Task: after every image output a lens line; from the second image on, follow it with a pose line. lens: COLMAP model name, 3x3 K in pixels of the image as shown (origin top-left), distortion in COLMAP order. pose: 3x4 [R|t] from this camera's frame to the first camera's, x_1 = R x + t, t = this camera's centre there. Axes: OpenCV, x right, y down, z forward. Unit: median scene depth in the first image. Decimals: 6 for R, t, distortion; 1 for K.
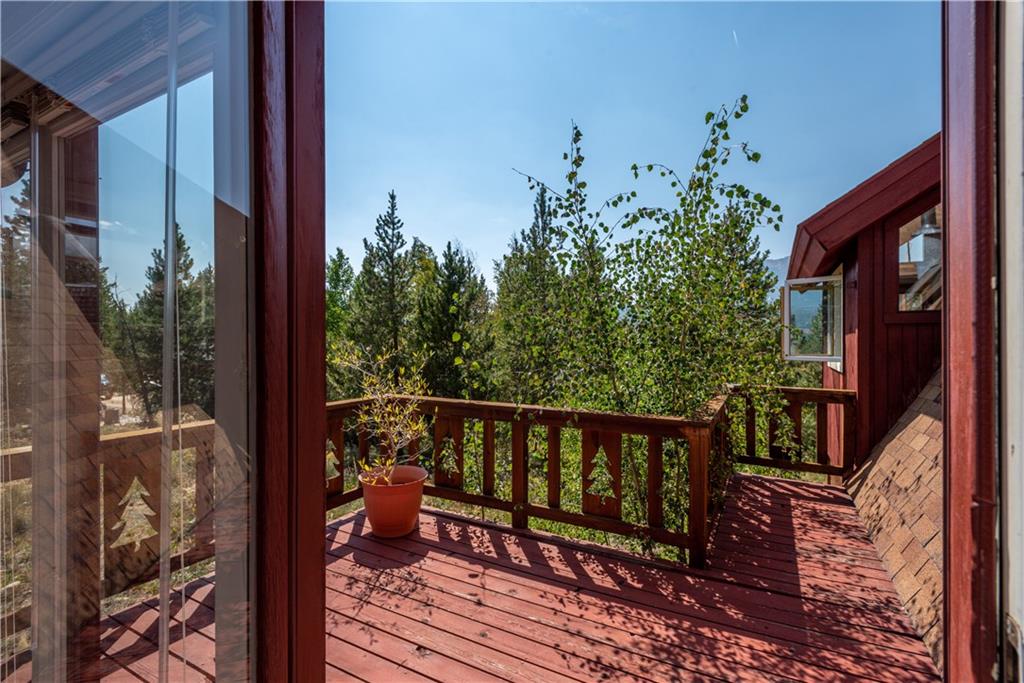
lens RADIAL K [[474.0, 0, 506.5], [0, 474.0, 339.0], [0, 0, 1]] dist [0.016968, -0.005461]
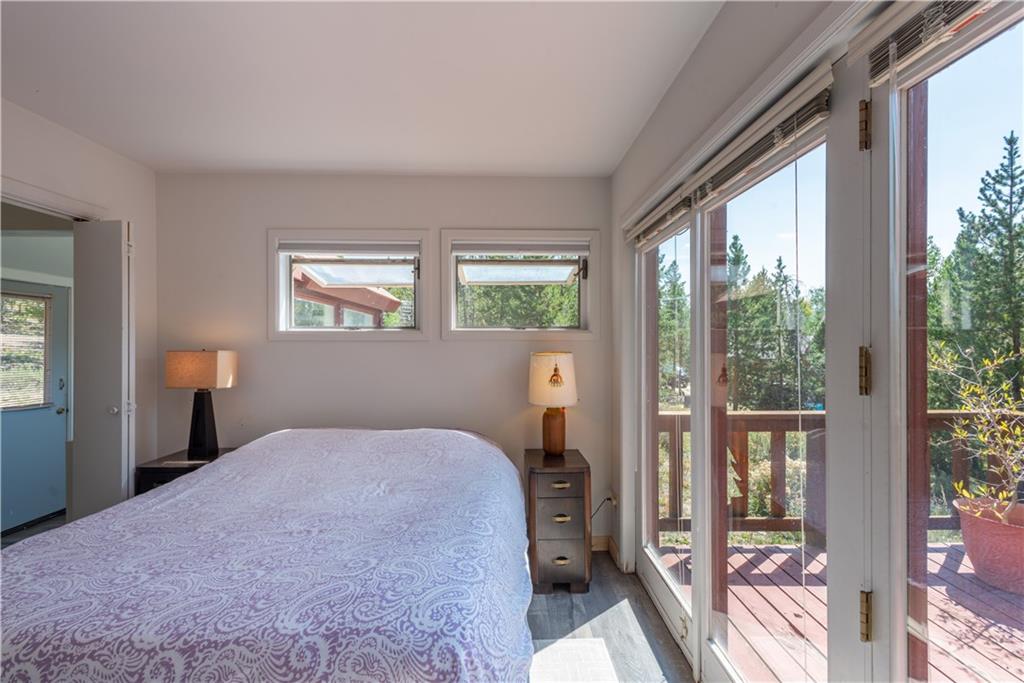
lens RADIAL K [[474.0, 0, 510.2], [0, 474.0, 342.8], [0, 0, 1]] dist [0.016968, -0.005461]
pose [[0.504682, 0.003283, -0.863299, 0.024031], [0.004665, 0.999968, 0.006530, -0.002403], [0.863293, -0.007323, 0.504650, -0.099737]]
